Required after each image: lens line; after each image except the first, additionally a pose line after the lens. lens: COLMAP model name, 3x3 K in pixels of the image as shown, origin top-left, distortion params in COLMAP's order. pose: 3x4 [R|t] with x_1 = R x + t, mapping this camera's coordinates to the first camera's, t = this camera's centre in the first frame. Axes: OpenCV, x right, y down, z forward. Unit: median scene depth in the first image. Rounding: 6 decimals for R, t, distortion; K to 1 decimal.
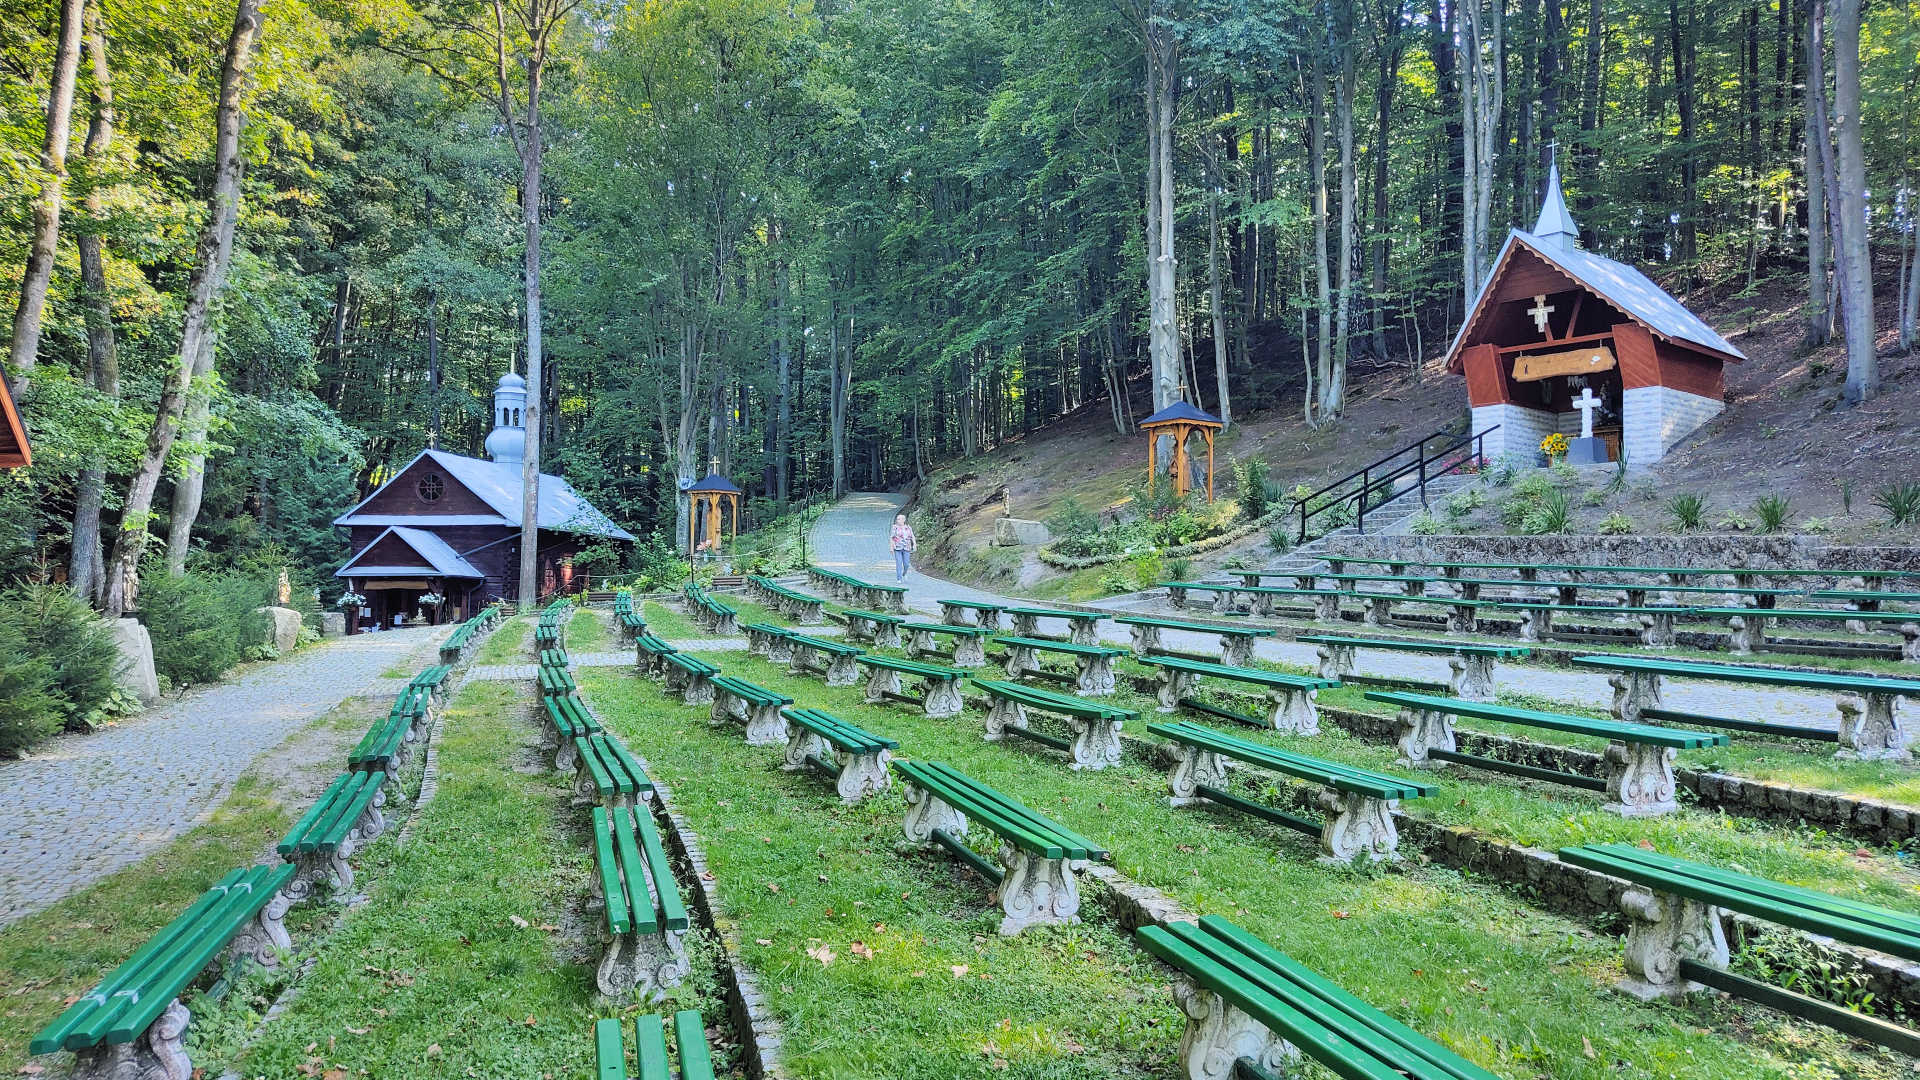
lens RADIAL K [[1445.8, 0, 955.5], [0, 1445.8, 555.0], [0, 0, 1]] dist [0.070019, -0.022119]
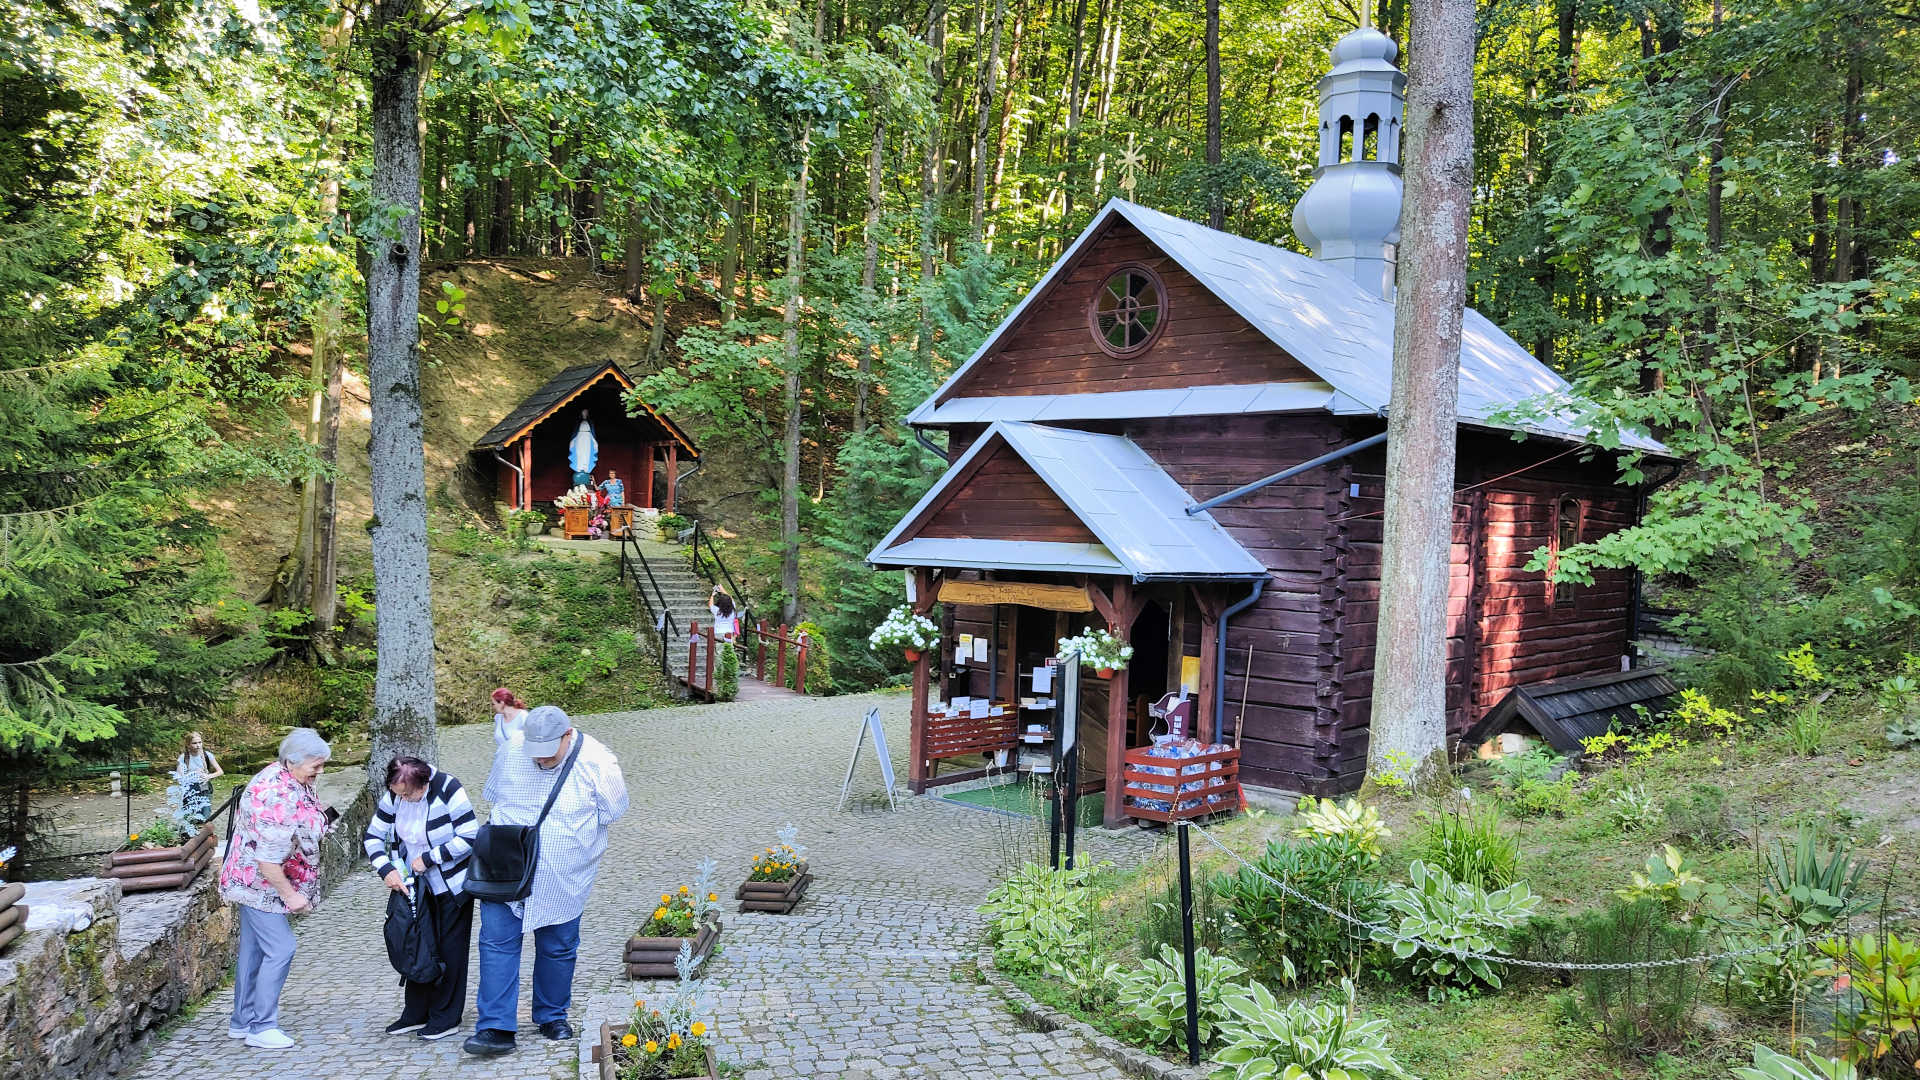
lens RADIAL K [[1445.8, 0, 953.4], [0, 1445.8, 546.6], [0, 0, 1]] dist [0.070019, -0.022119]
pose [[0.841653, 0.022430, -0.539552, -0.209363], [0.002922, 0.998933, 0.046085, -0.005895], [0.540010, -0.040365, 0.840690, 0.695294]]
